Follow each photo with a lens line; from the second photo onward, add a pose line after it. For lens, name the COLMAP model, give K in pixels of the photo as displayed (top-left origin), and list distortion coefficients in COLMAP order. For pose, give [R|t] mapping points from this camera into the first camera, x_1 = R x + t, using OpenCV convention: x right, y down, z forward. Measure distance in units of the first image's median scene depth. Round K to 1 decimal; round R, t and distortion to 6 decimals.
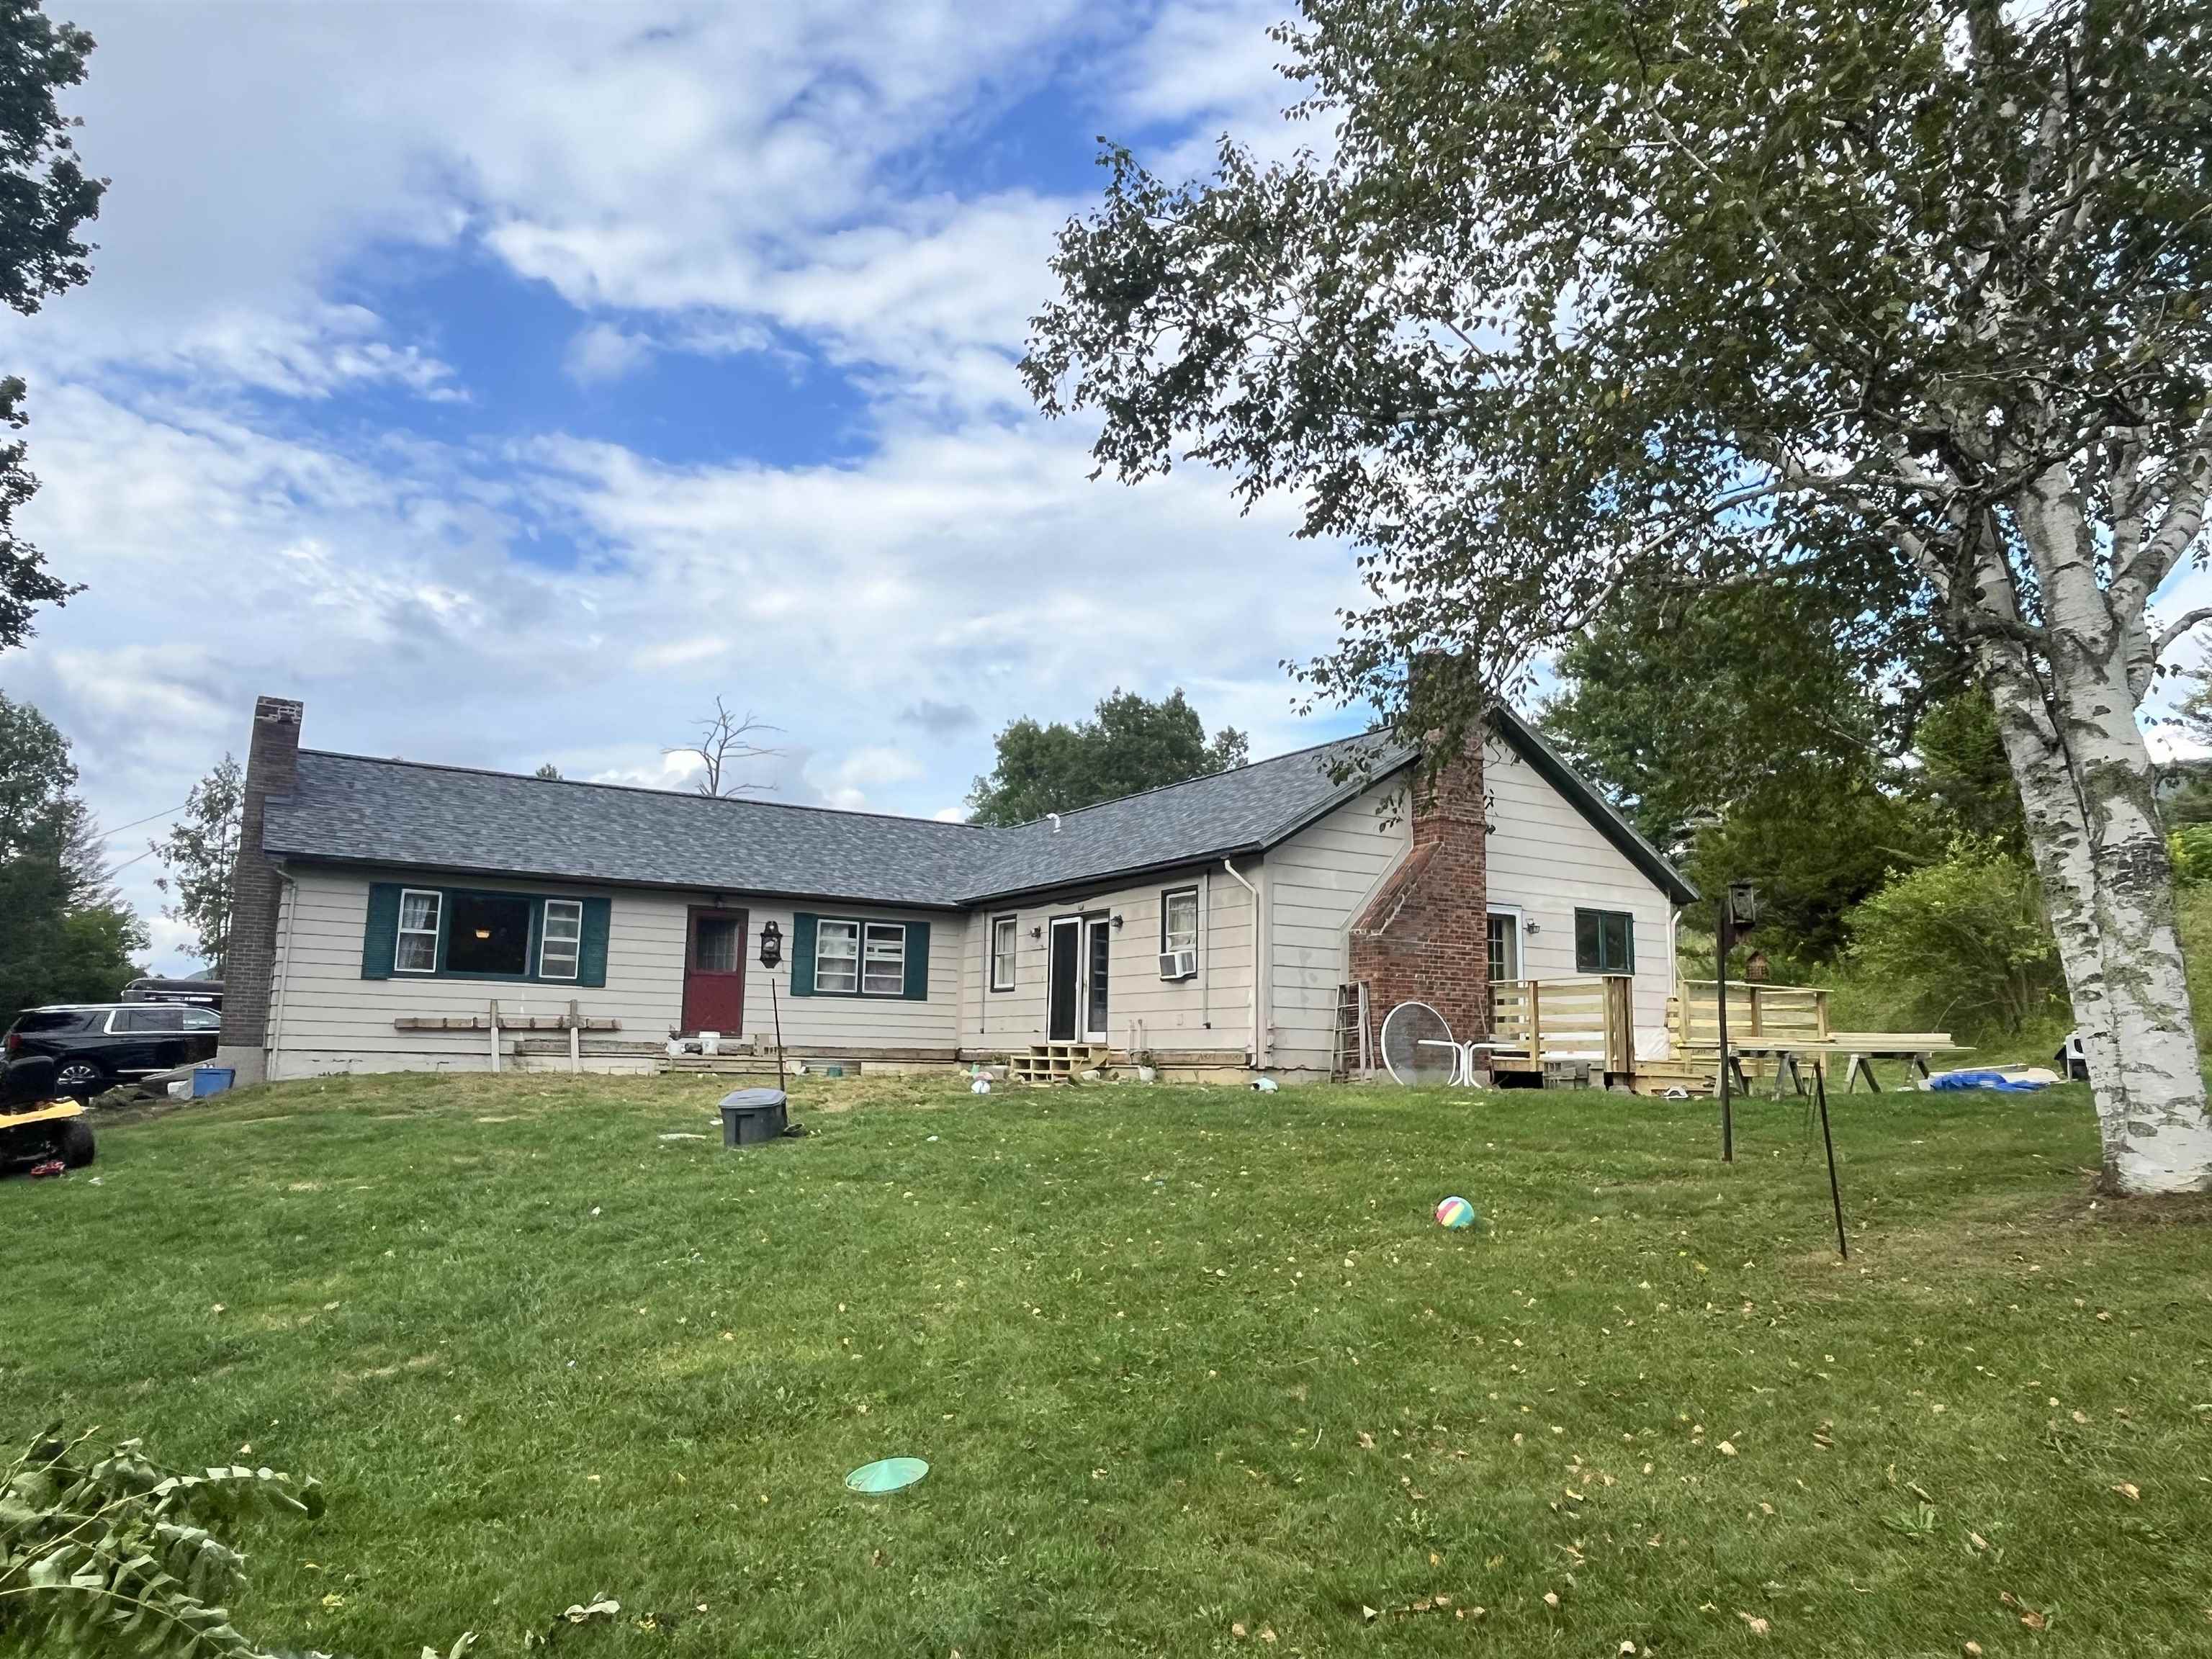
lens RADIAL K [[1438.2, 0, 1107.9], [0, 1438.2, 829.8], [0, 0, 1]] dist [-0.001241, -0.003043]
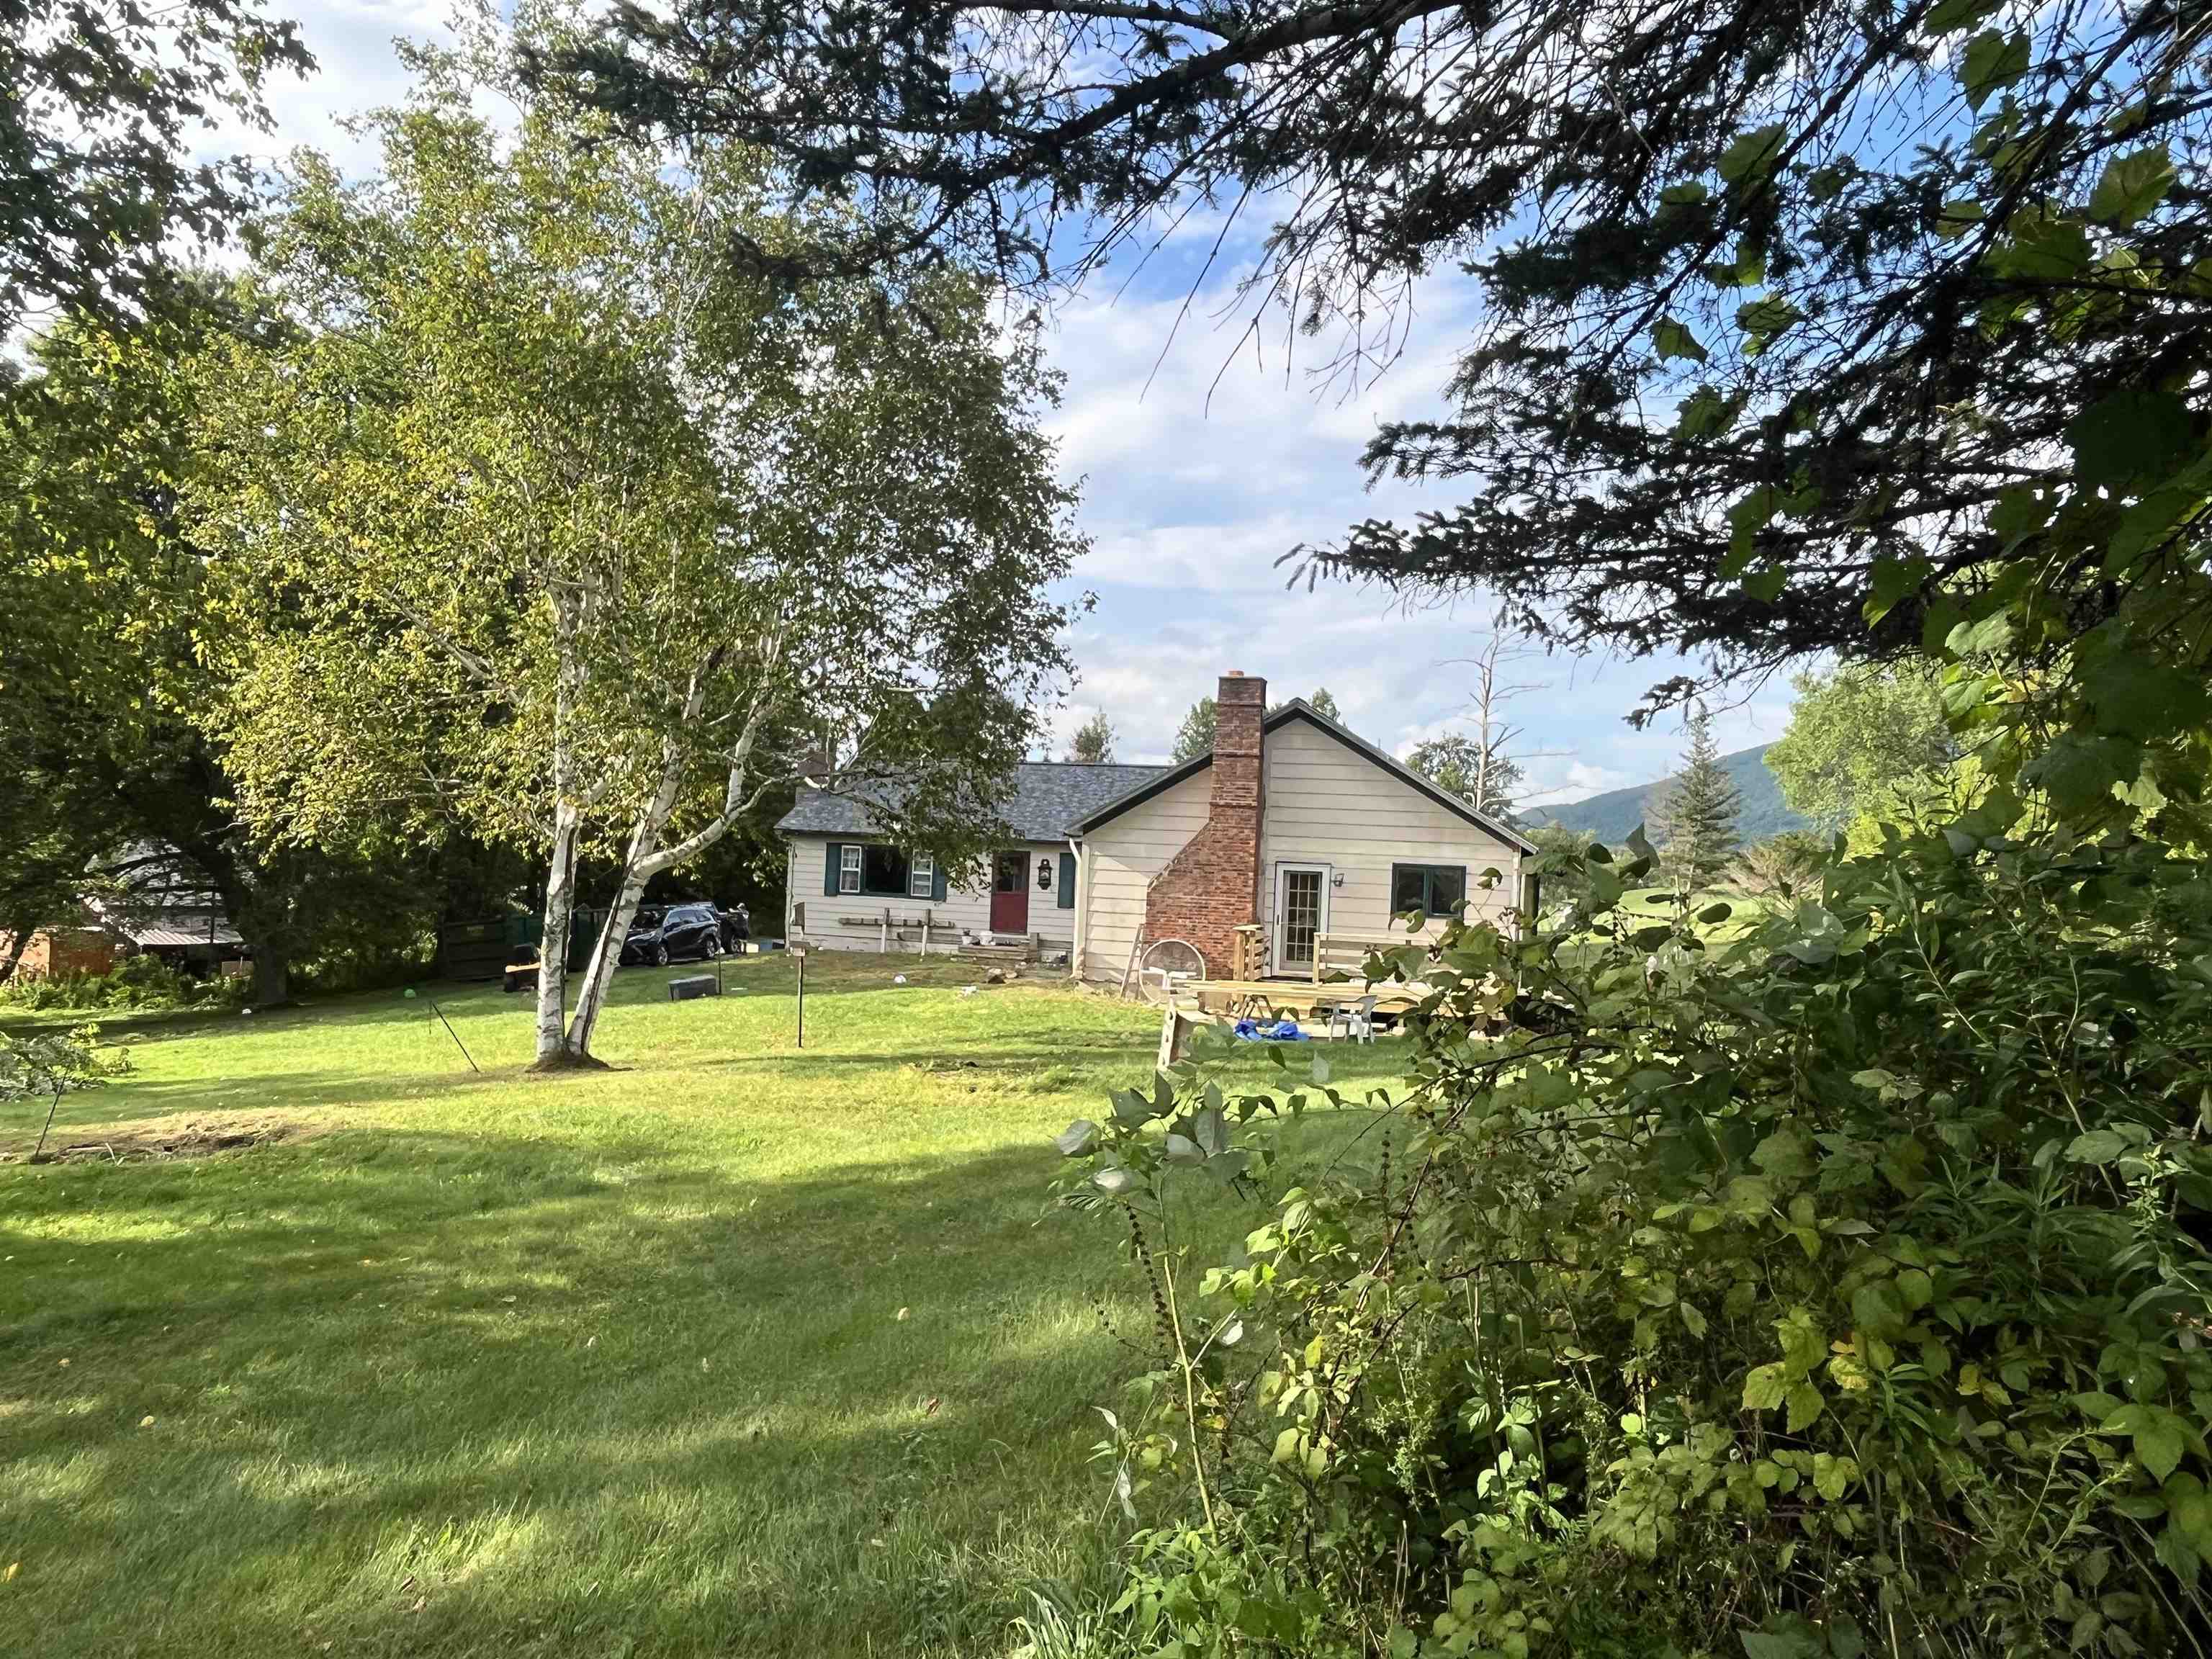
lens RADIAL K [[1438.2, 0, 1107.9], [0, 1438.2, 834.5], [0, 0, 1]] dist [-0.001241, -0.003043]
pose [[0.683481, -0.001678, -0.729967, 0.979866], [0.084462, 0.993463, 0.076800, -0.077389], [0.725066, -0.114146, 0.679154, 0.023220]]
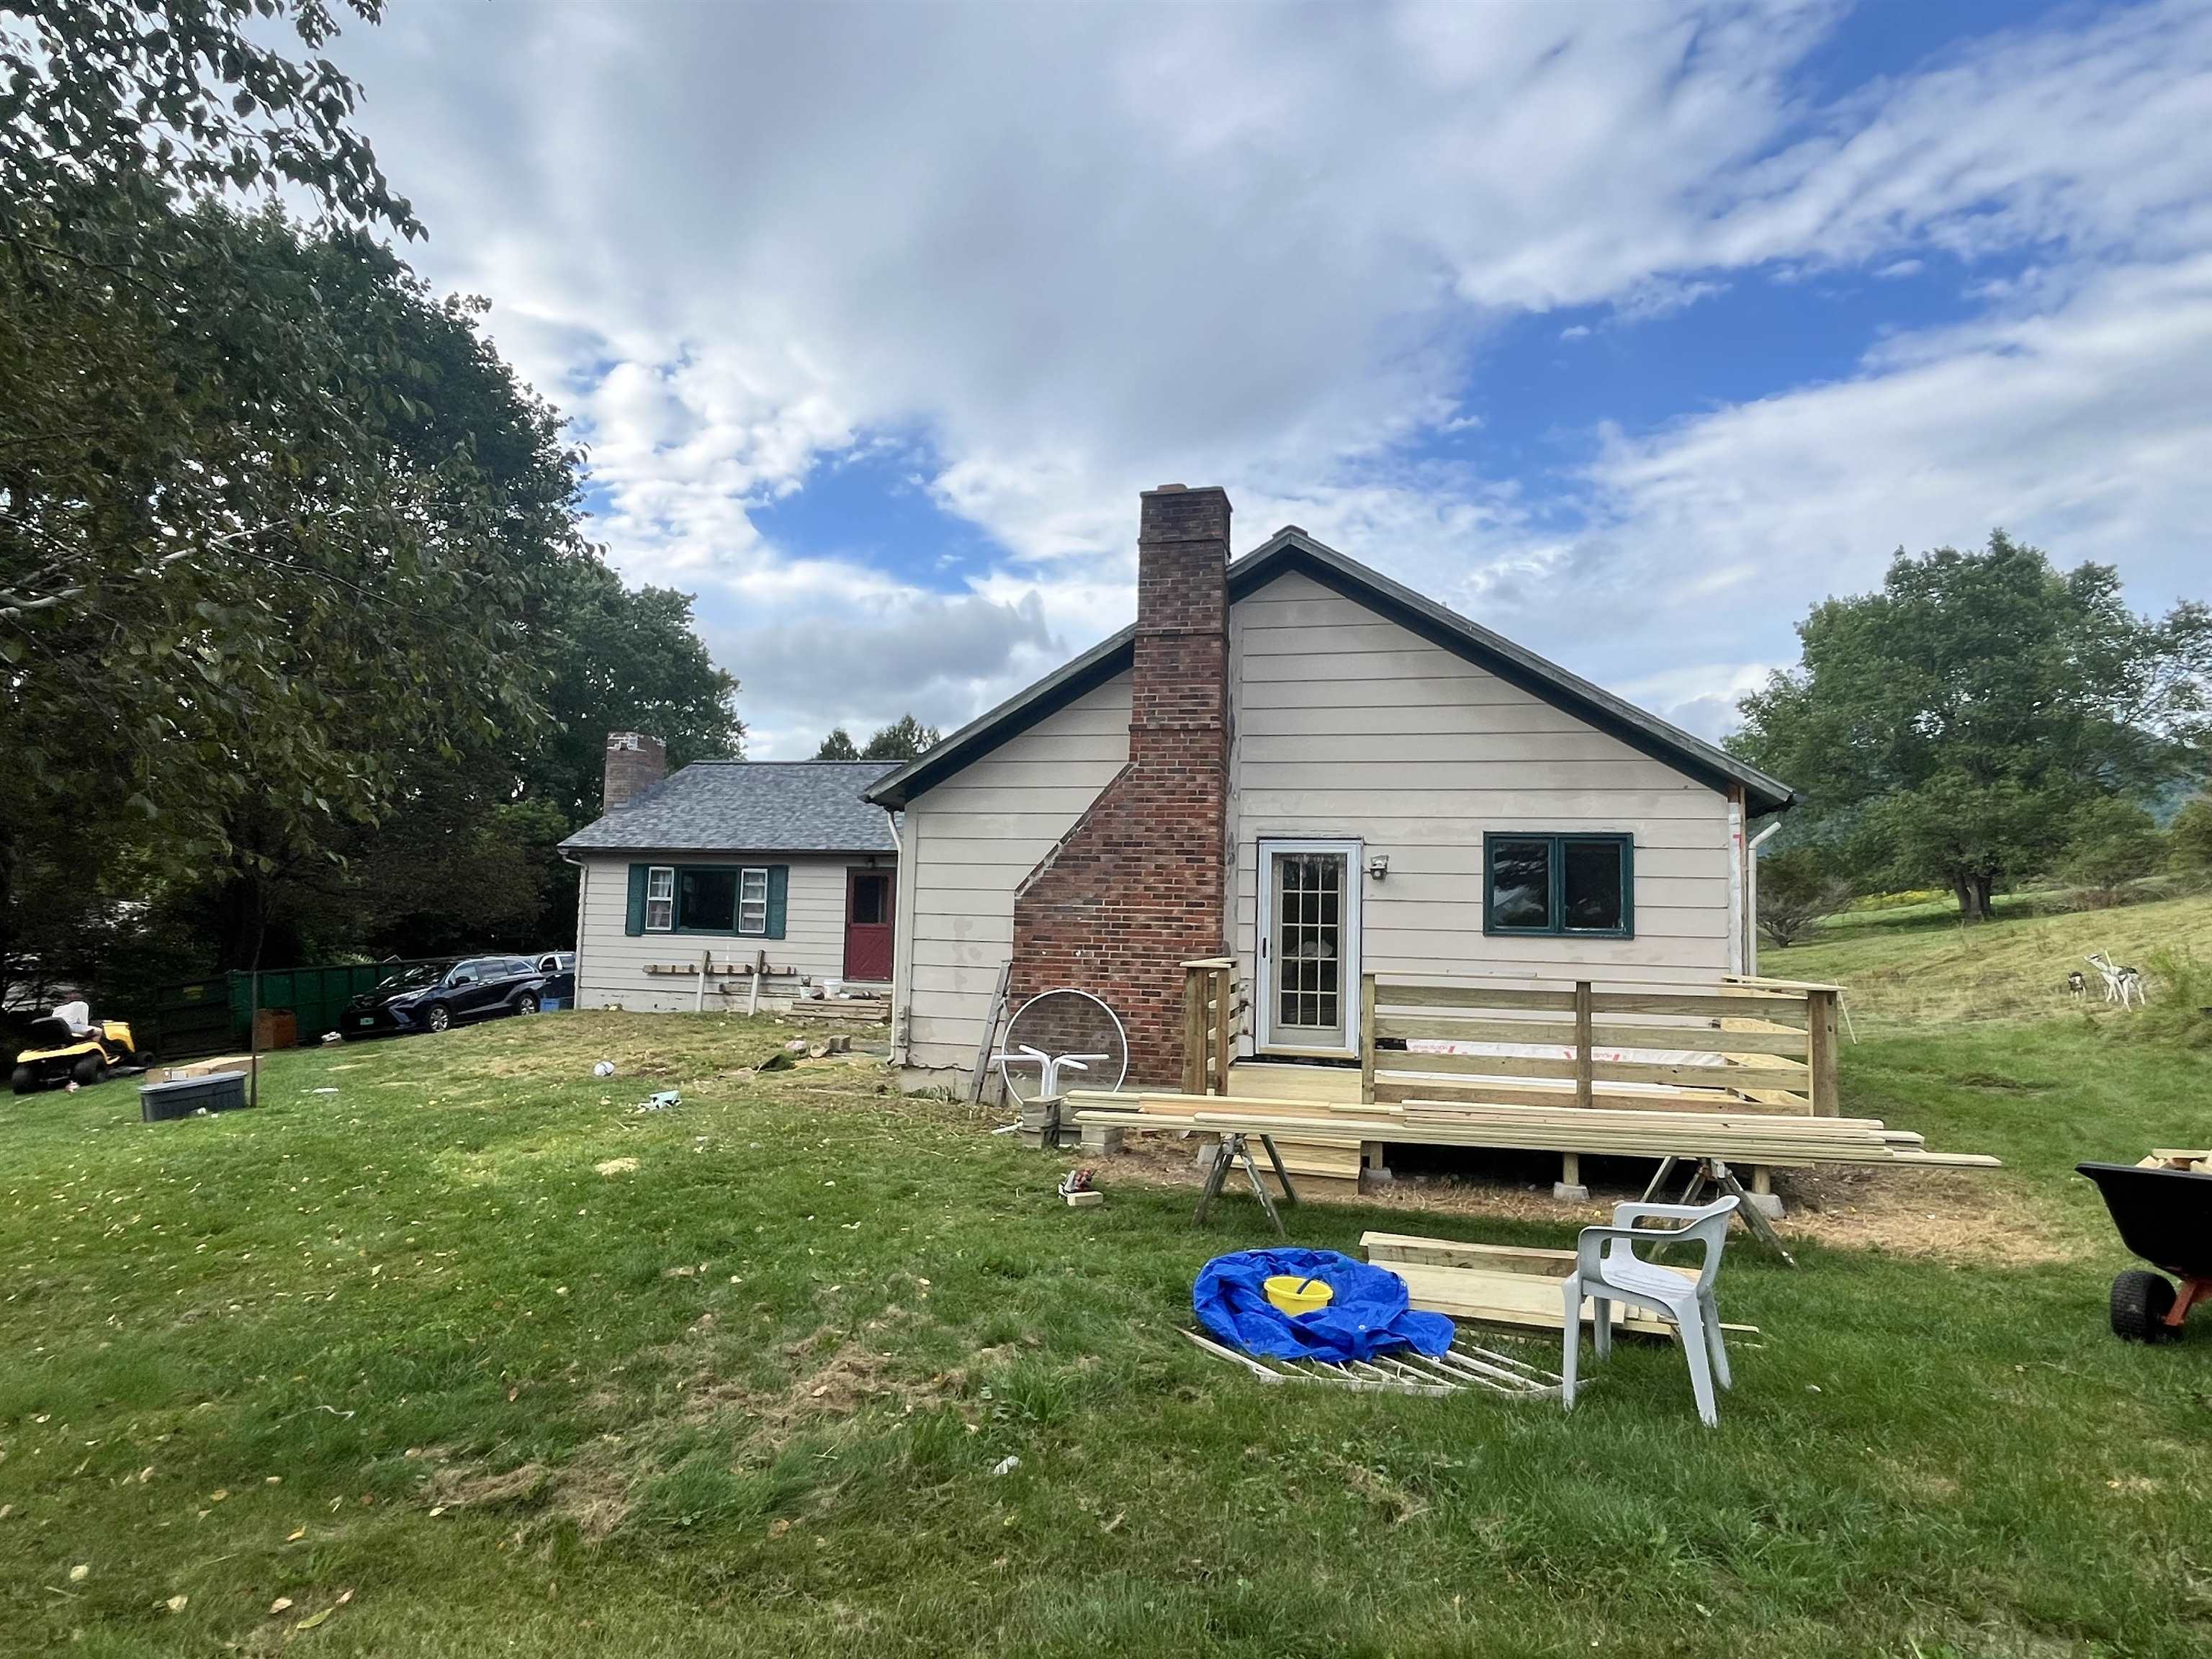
lens RADIAL K [[1159.1, 0, 1107.7], [0, 1159.1, 820.7], [0, 0, 1]] dist [-0.012653, -0.001737]
pose [[0.706717, -0.061918, -0.704781, 0.533450], [0.103459, 0.994499, 0.016372, 0.022506], [0.699891, -0.084487, 0.709236, 0.507485]]
